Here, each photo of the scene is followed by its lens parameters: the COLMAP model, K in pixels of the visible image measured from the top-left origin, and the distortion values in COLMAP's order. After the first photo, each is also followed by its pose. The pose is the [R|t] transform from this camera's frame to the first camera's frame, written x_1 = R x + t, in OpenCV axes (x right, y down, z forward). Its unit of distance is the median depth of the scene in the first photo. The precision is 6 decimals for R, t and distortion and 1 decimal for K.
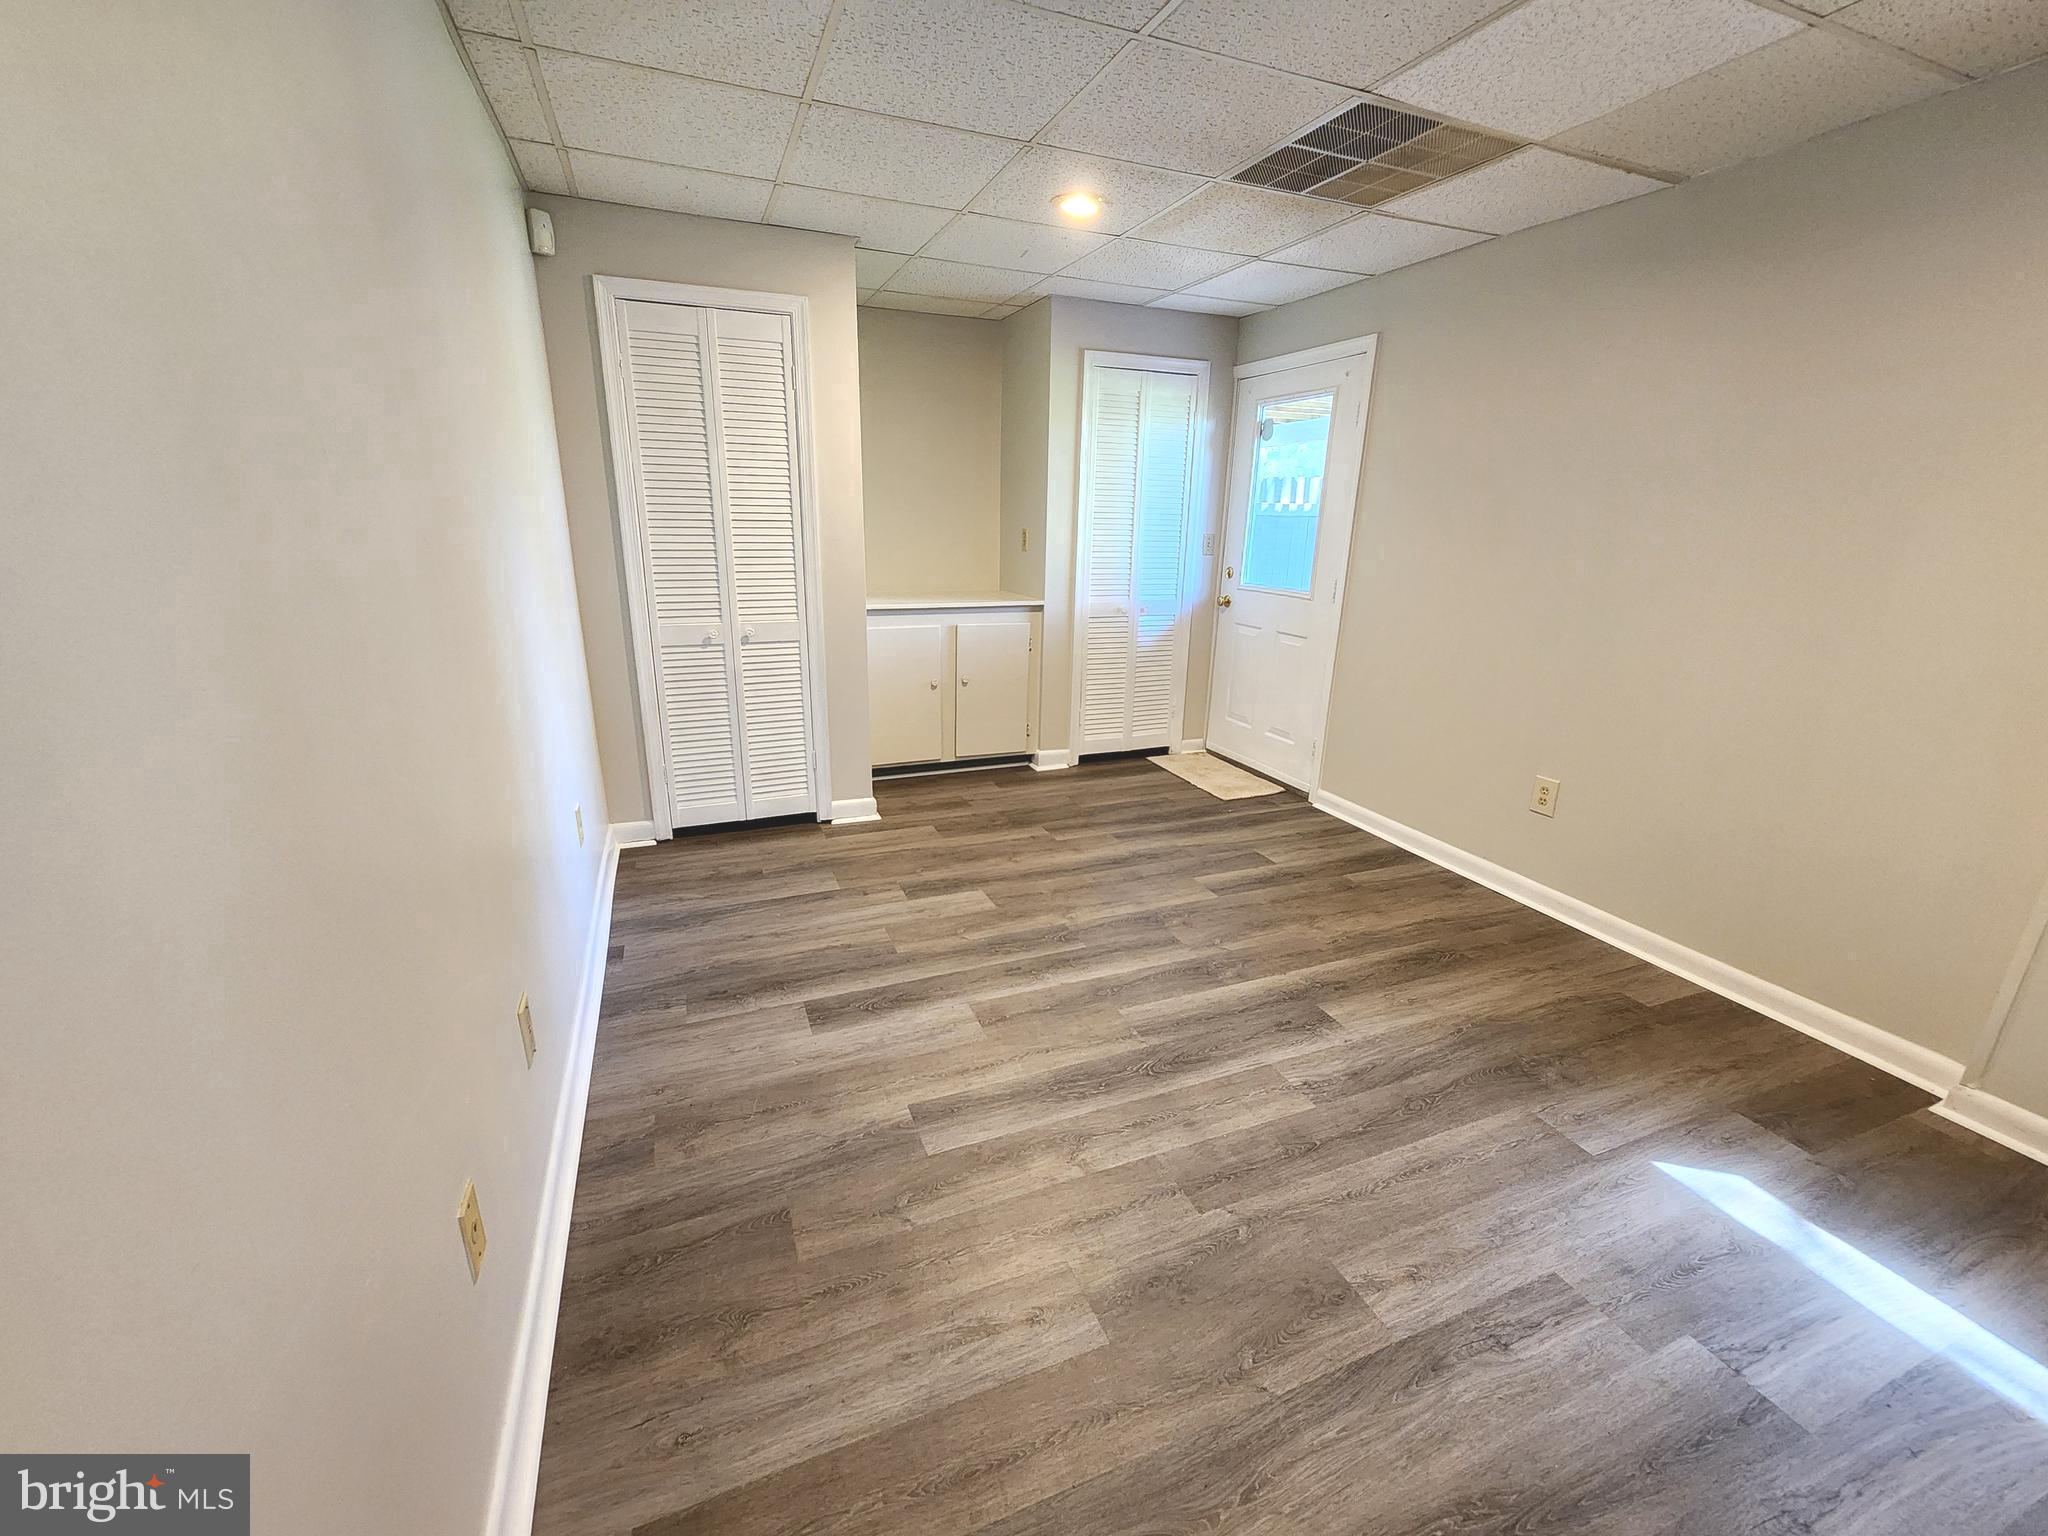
lens RADIAL K [[843.2, 0, 1021.0], [0, 843.2, 768.1], [0, 0, 1]] dist [0.000405, 0.000578]
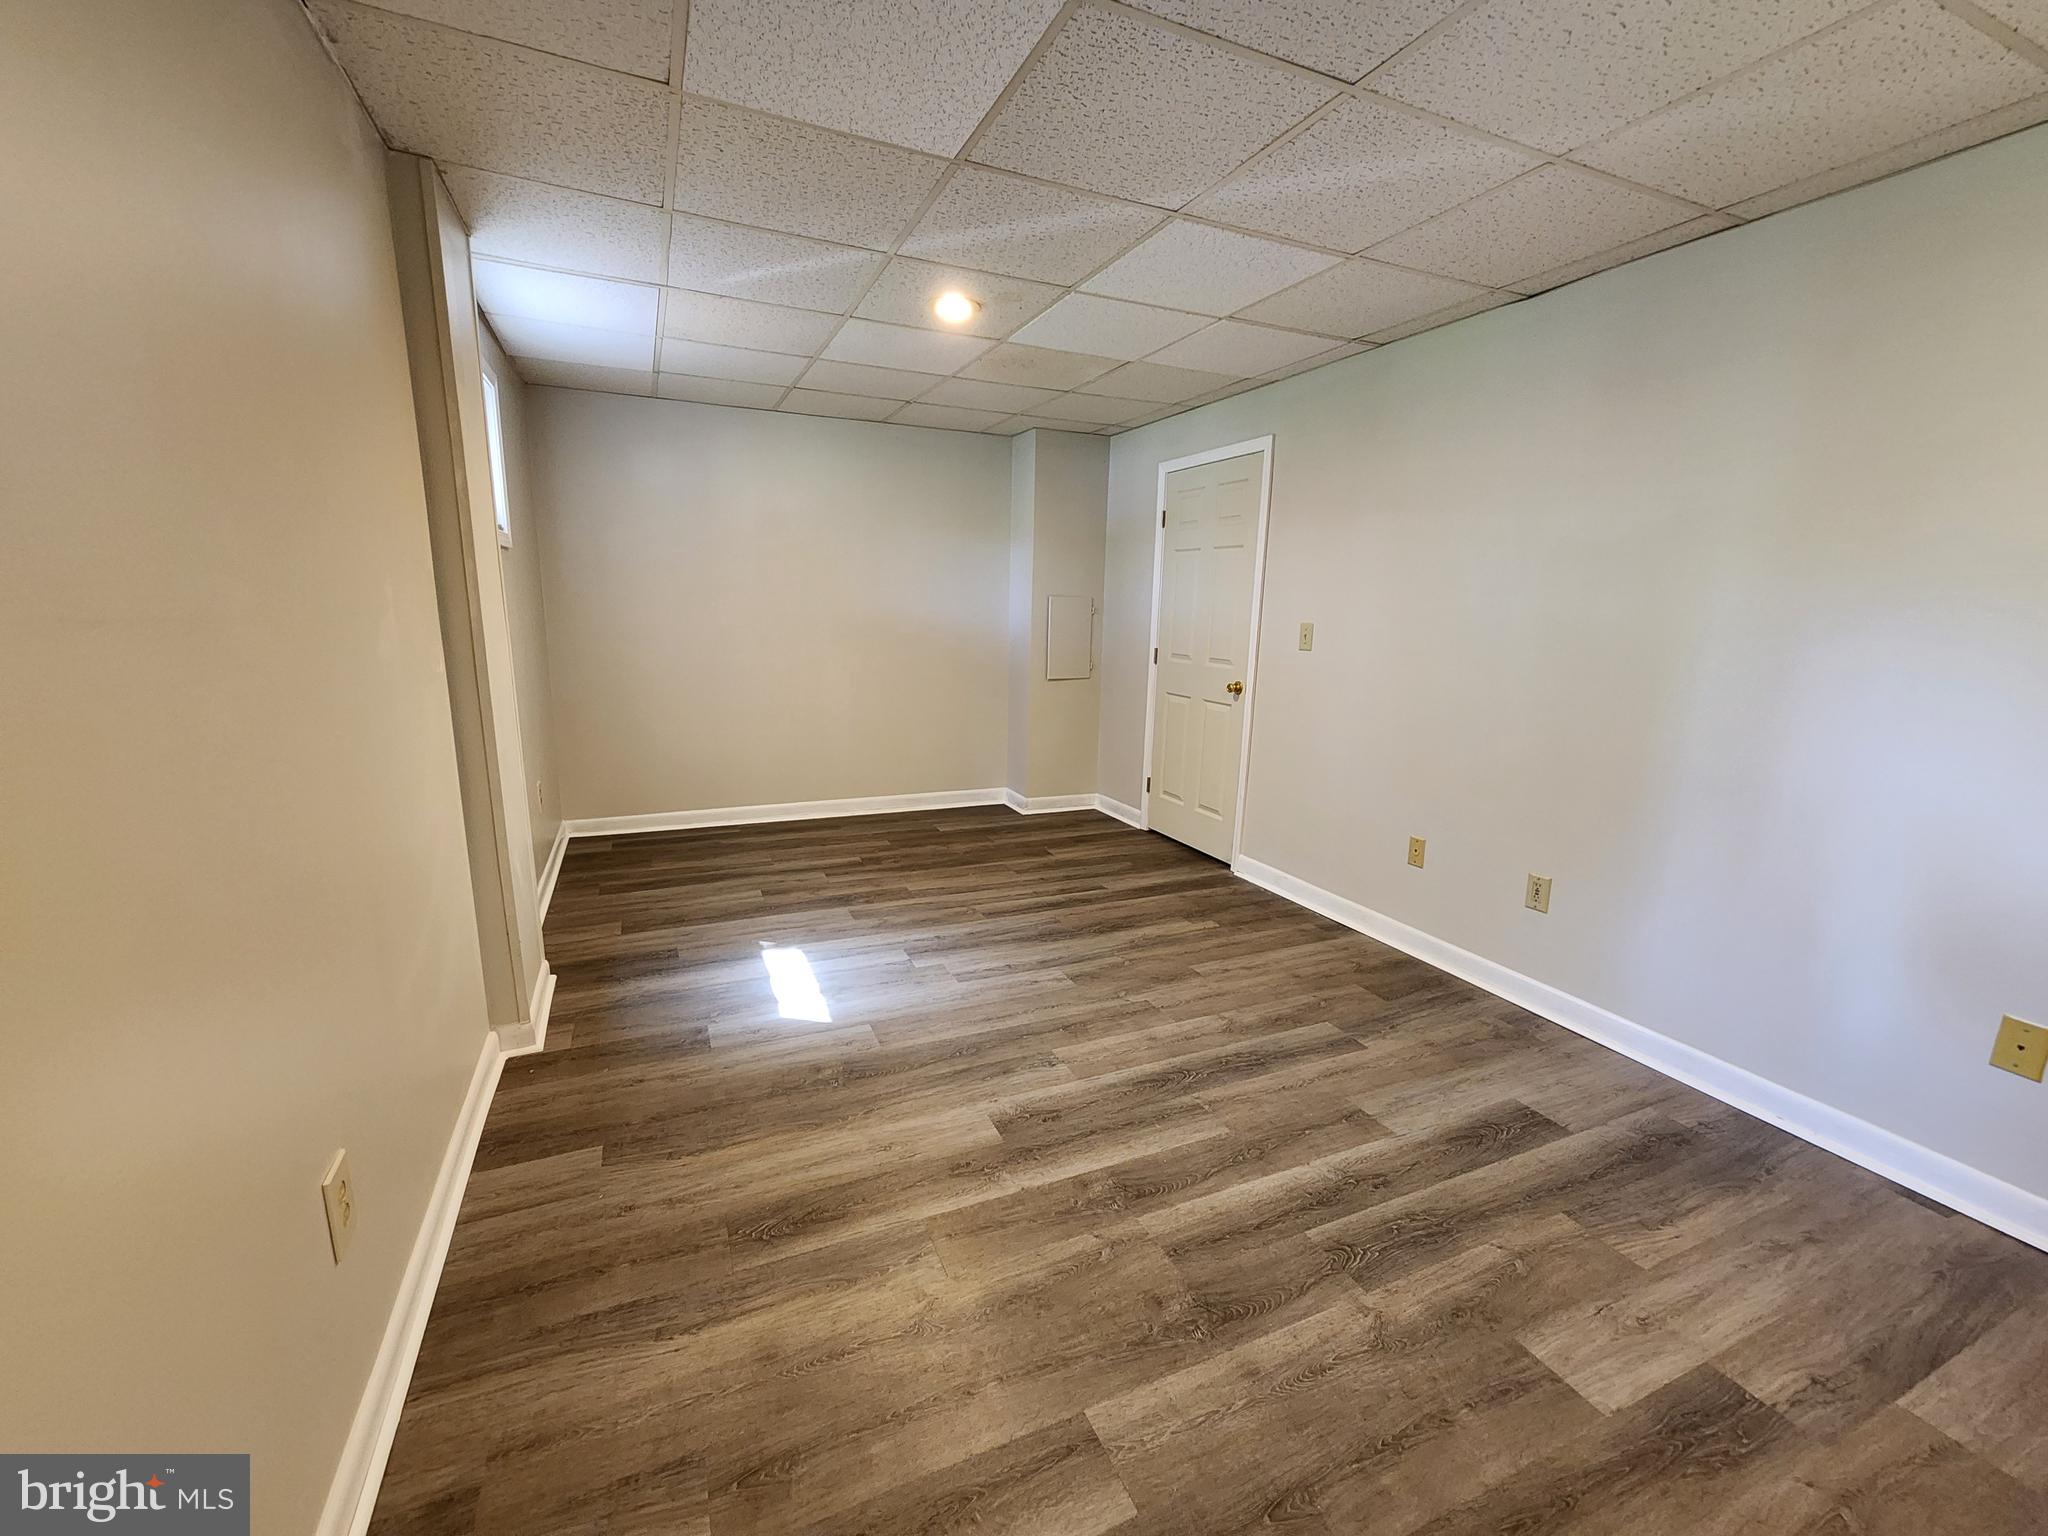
lens RADIAL K [[843.2, 0, 1021.0], [0, 843.2, 768.1], [0, 0, 1]] dist [0.000405, 0.000578]
pose [[-0.998658, -0.032918, -0.039981, 0.404682], [-0.047917, 0.880208, 0.472162, -0.491811], [0.019649, 0.473445, -0.880604, 1.678958]]
